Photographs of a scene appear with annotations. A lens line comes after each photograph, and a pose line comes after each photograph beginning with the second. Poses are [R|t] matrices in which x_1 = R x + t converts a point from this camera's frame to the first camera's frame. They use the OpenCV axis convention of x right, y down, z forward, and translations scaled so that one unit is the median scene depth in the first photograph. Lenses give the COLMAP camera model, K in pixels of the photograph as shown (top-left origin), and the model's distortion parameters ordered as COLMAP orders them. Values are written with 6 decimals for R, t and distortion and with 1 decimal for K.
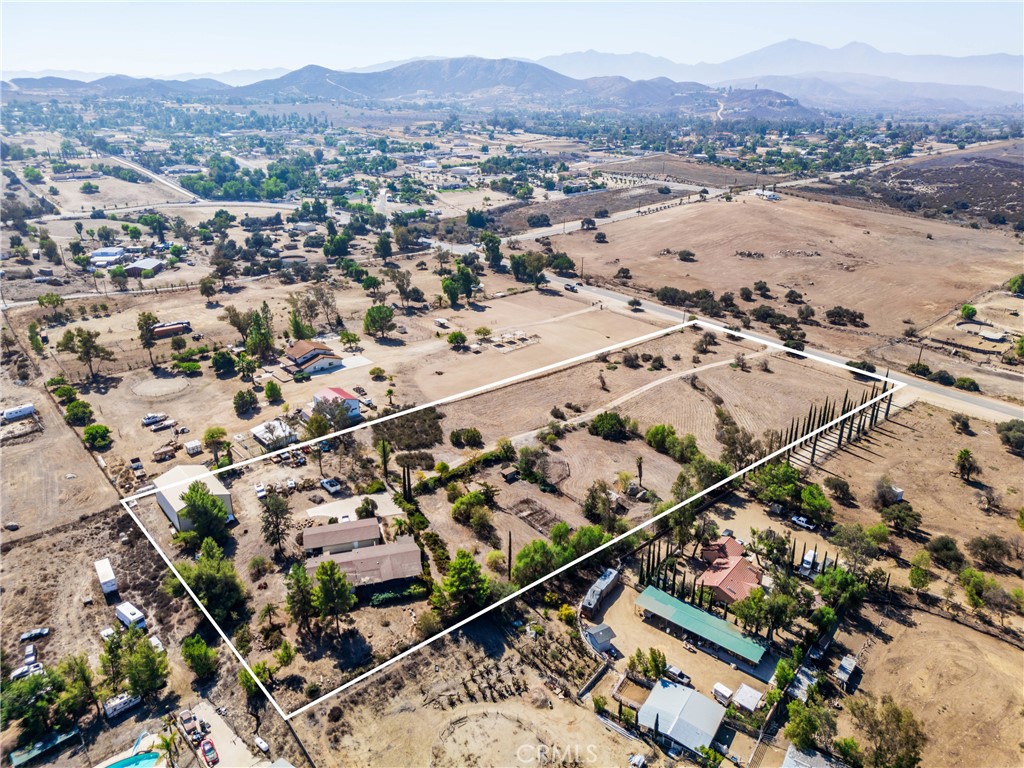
lens RADIAL K [[713.6, 0, 515.8], [0, 713.6, 385.8], [0, 0, 1]] dist [0.061681, -0.049228]
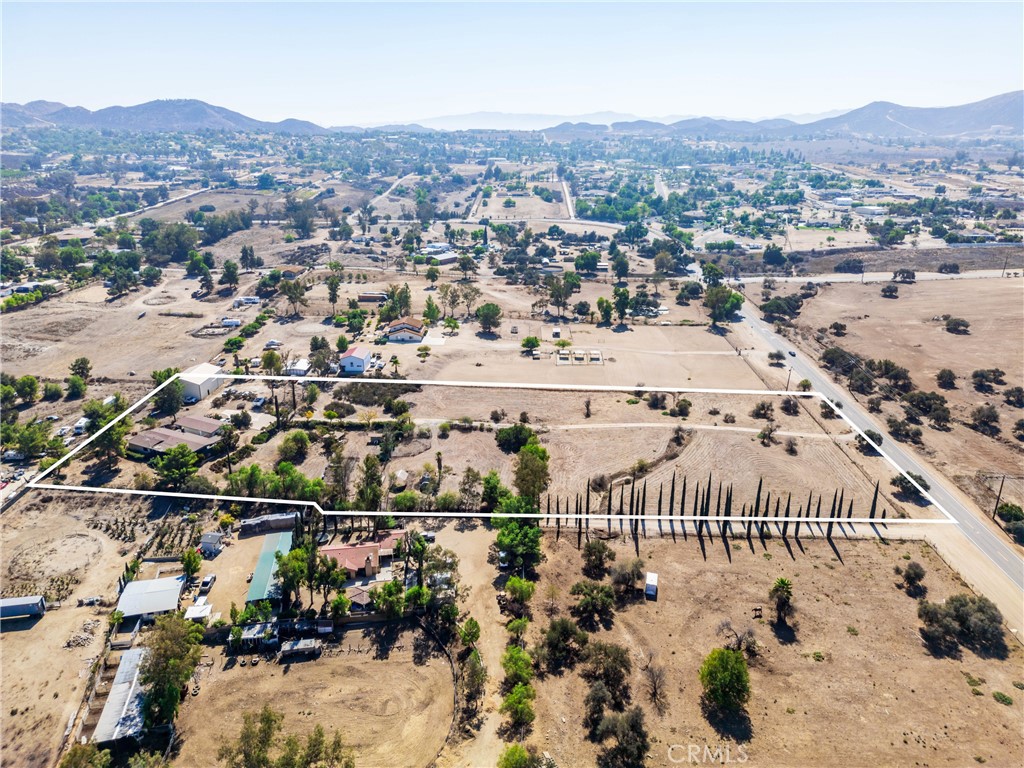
lens RADIAL K [[713.6, 0, 512.8], [0, 713.6, 380.3], [0, 0, 1]] dist [0.061681, -0.049228]
pose [[0.735950, 0.222606, -0.639394, 0.619105], [-0.257174, 0.965531, 0.040141, -0.050189], [0.626290, 0.134893, 0.767831, 0.168092]]
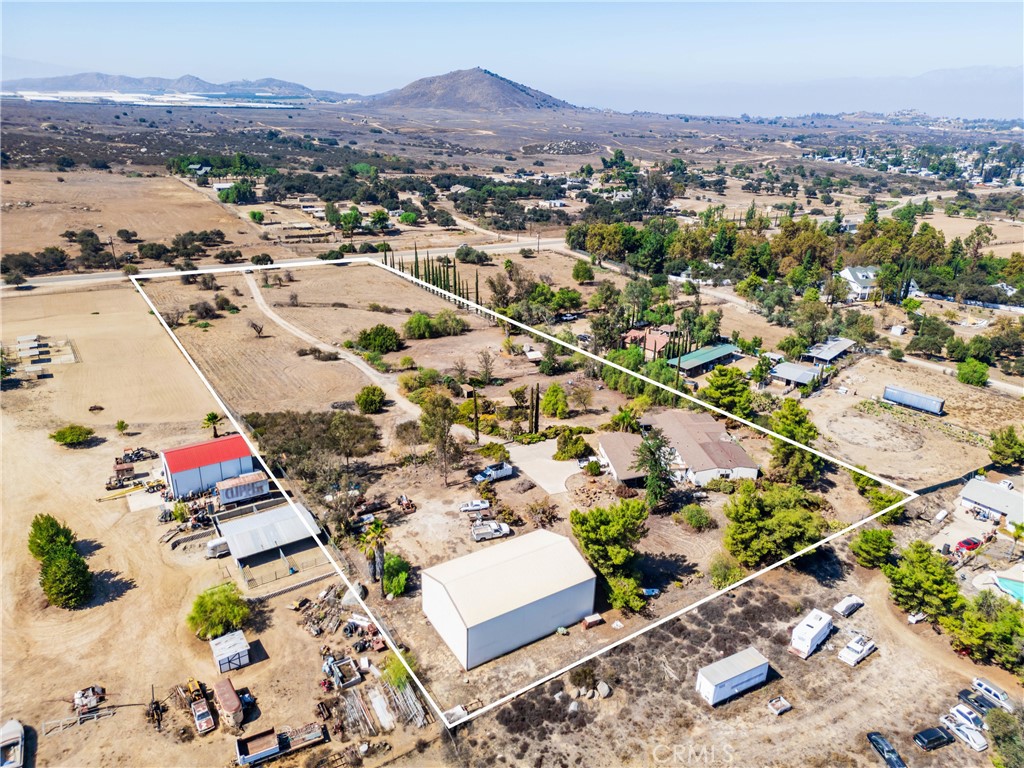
lens RADIAL K [[713.6, 0, 512.9], [0, 713.6, 384.6], [0, 0, 1]] dist [0.061681, -0.049228]
pose [[0.142807, -0.376800, 0.915220, -0.548606], [0.359528, 0.881282, 0.306728, -0.087416], [-0.922142, 0.285244, 0.261324, 0.513792]]
